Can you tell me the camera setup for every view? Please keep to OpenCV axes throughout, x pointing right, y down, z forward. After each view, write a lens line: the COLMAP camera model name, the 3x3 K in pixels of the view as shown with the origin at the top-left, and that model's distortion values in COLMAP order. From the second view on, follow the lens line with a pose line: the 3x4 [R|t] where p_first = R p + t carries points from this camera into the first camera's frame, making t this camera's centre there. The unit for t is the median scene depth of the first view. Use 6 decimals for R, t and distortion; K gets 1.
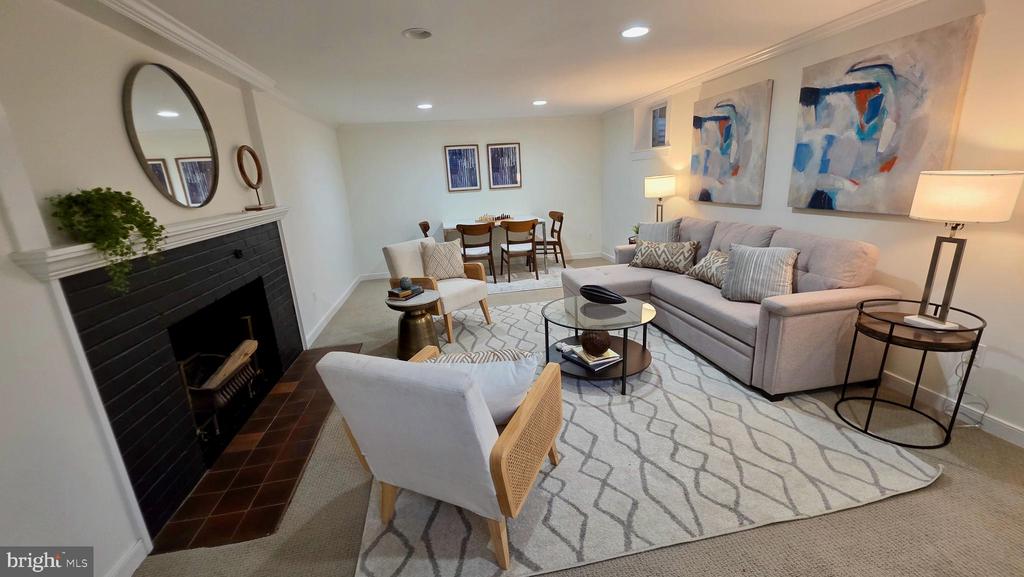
lens RADIAL K [[409.9, 0, 510.7], [0, 409.9, 287.0], [0, 0, 1]] dist [-0.000445, -0.000201]
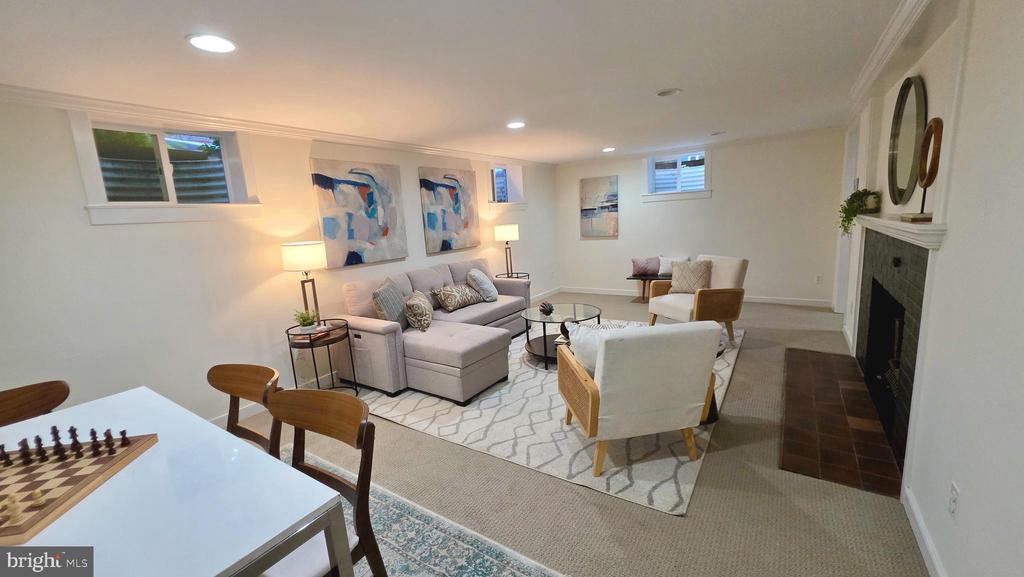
lens RADIAL K [[409.9, 0, 510.7], [0, 409.9, 287.0], [0, 0, 1]] dist [-0.000445, -0.000201]
pose [[-0.710500, -0.013017, 0.703576, -0.544542], [0.283889, 0.909554, 0.303510, -0.414708], [-0.643891, 0.415382, -0.642543, 1.667028]]
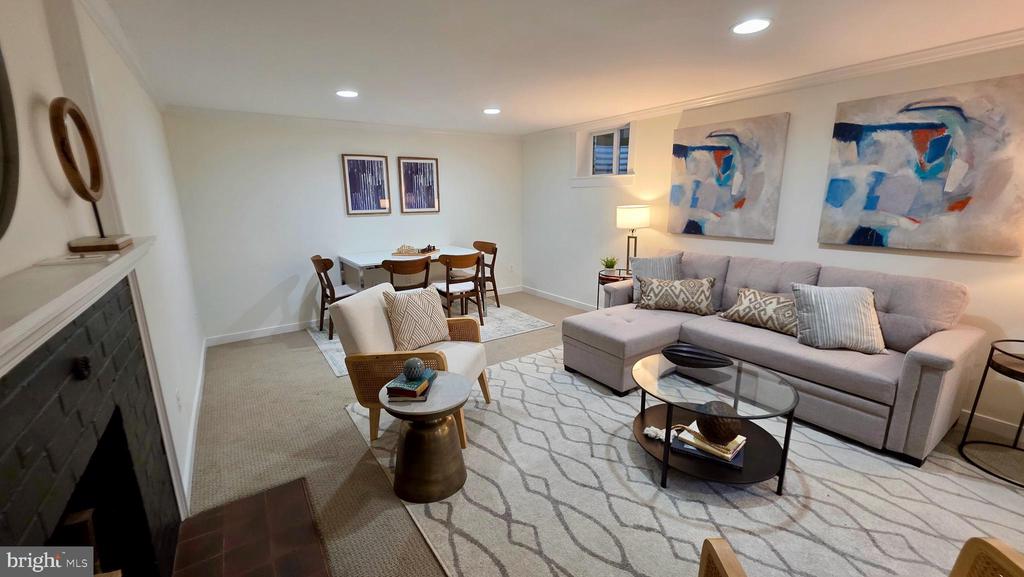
lens RADIAL K [[409.9, 0, 510.7], [0, 409.9, 287.0], [0, 0, 1]] dist [-0.000445, -0.000201]
pose [[0.910064, -0.043687, 0.412158, -0.356318], [0.068462, 0.996614, -0.045531, -0.087748], [-0.408774, 0.069653, 0.909974, 0.384354]]
